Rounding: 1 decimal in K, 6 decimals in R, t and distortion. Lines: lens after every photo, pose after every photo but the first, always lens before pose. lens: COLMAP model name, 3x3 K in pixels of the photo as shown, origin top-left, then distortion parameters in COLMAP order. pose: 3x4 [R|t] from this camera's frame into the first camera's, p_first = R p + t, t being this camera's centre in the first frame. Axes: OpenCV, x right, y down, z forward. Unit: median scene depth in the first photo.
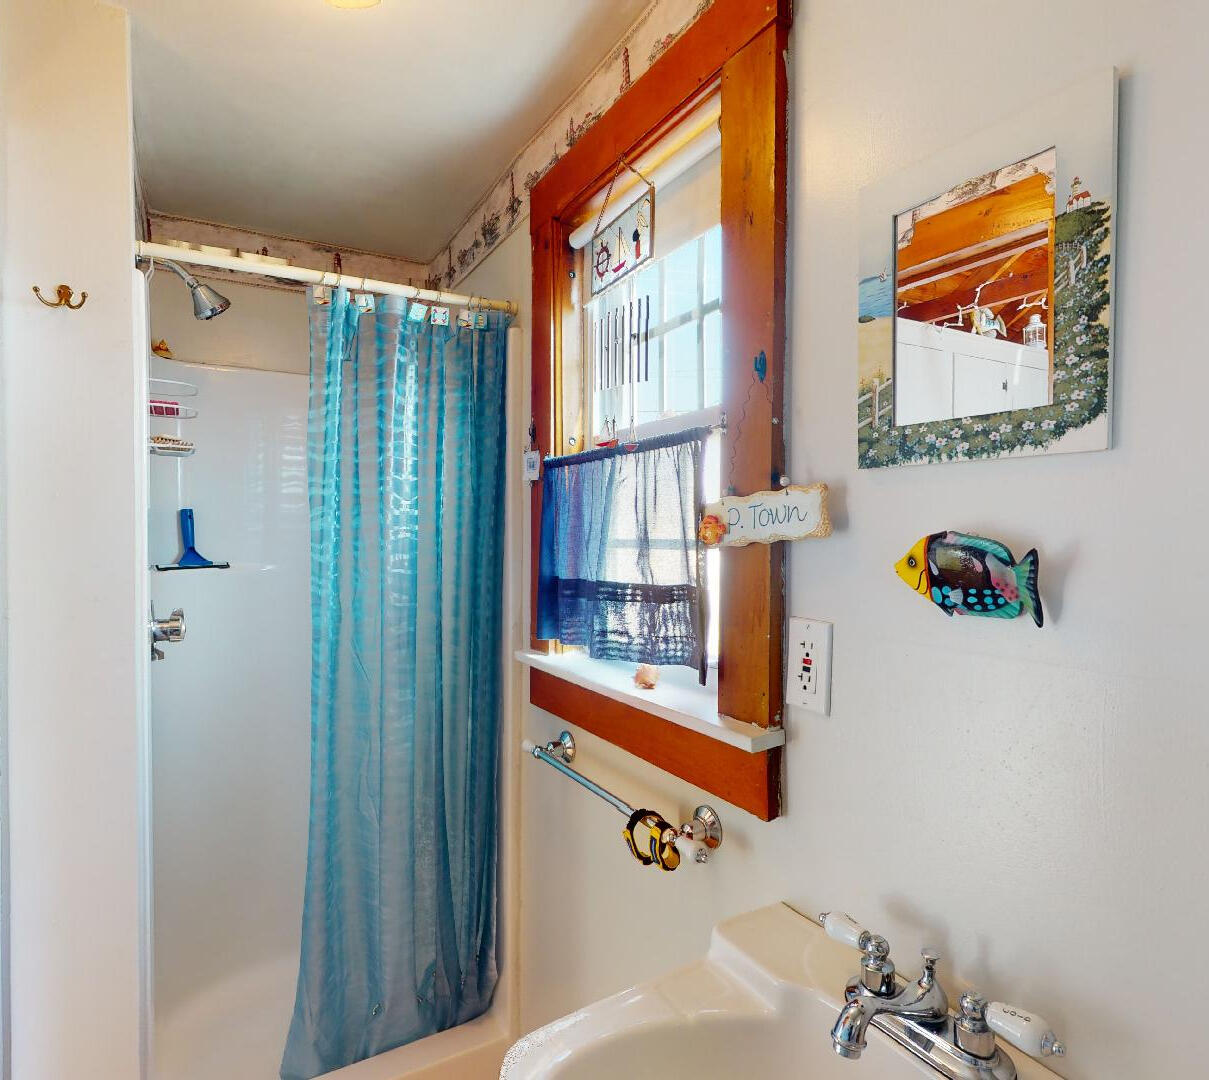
lens RADIAL K [[704.8, 0, 604.5], [0, 704.8, 540.0], [0, 0, 1]] dist [0.003930, -0.000556]
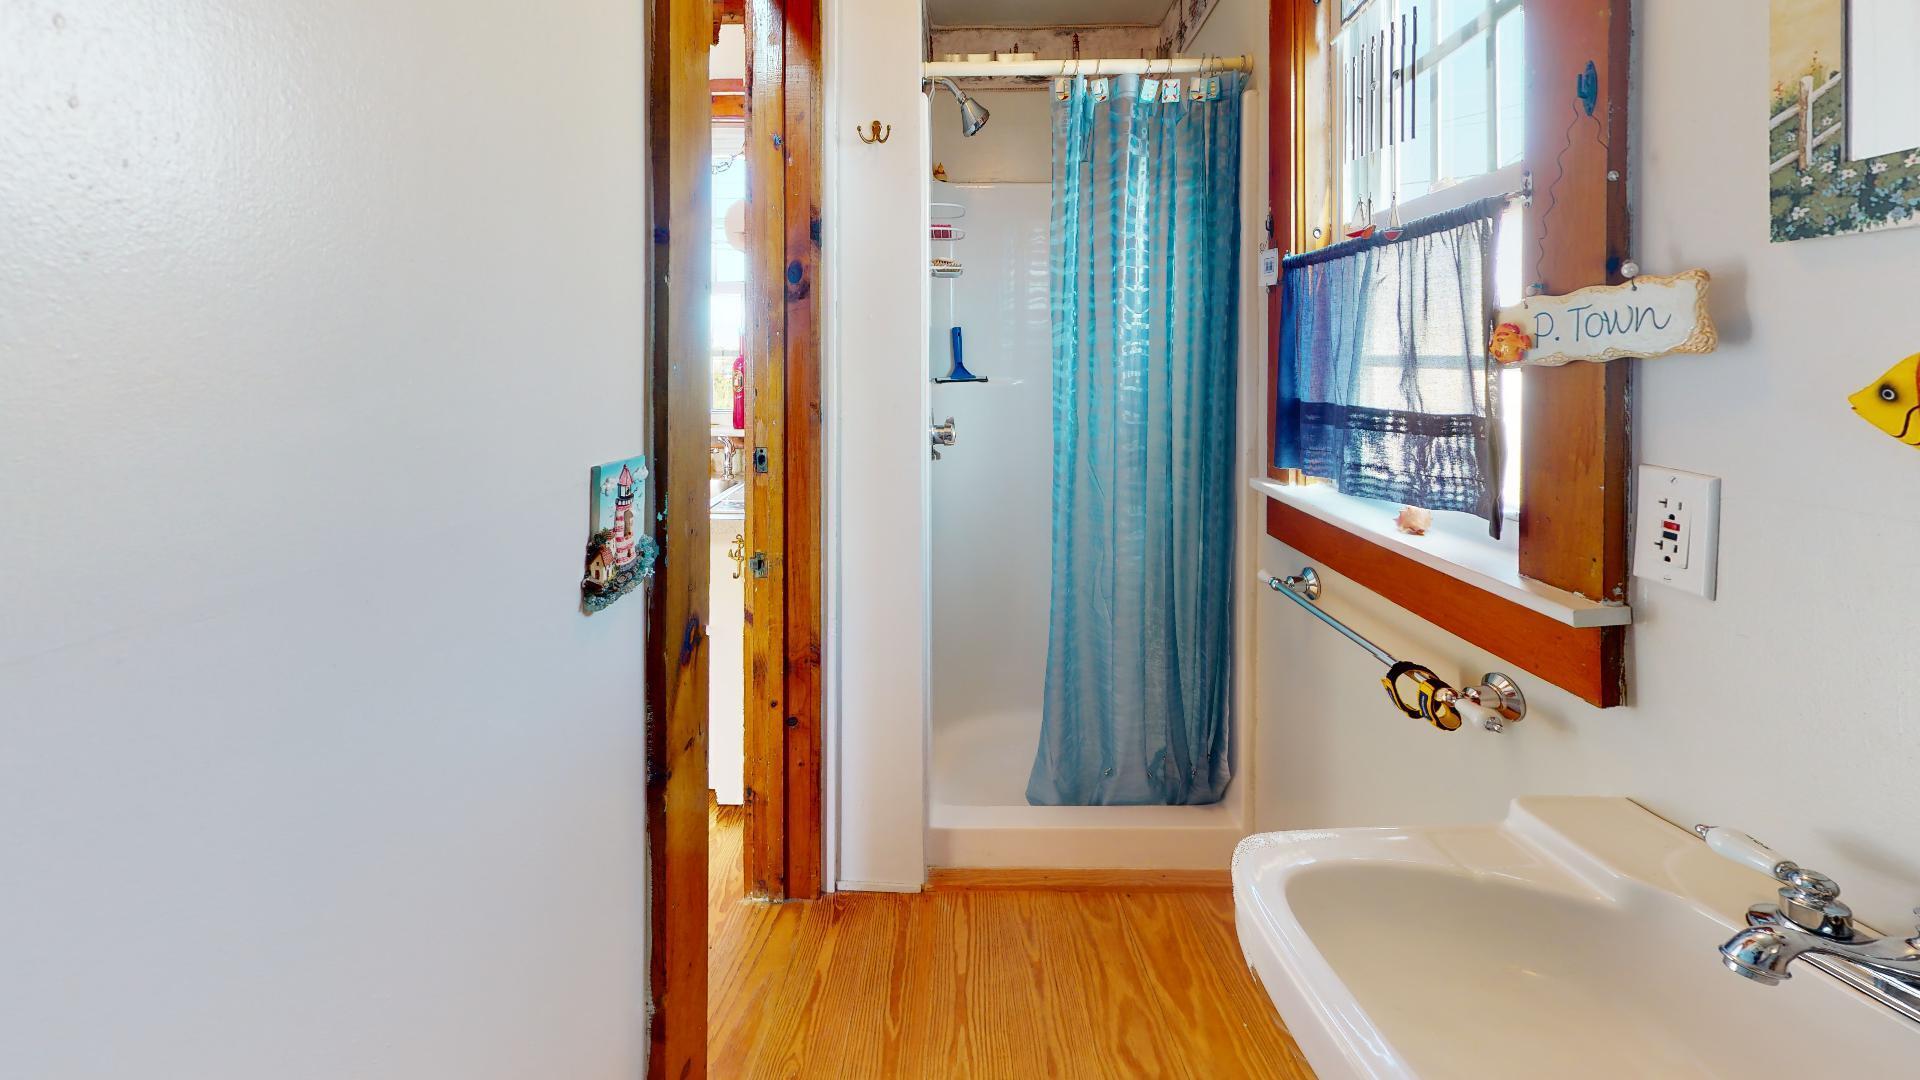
lens RADIAL K [[681.0, 0, 967.0], [0, 681.0, 544.9], [0, 0, 1]] dist [0.002070, 0.000037]
pose [[0.867037, -0.000338, -0.498244, 0.001379], [-0.004396, 0.999956, -0.008328, 0.284327], [0.498225, 0.009411, 0.866997, 0.004207]]
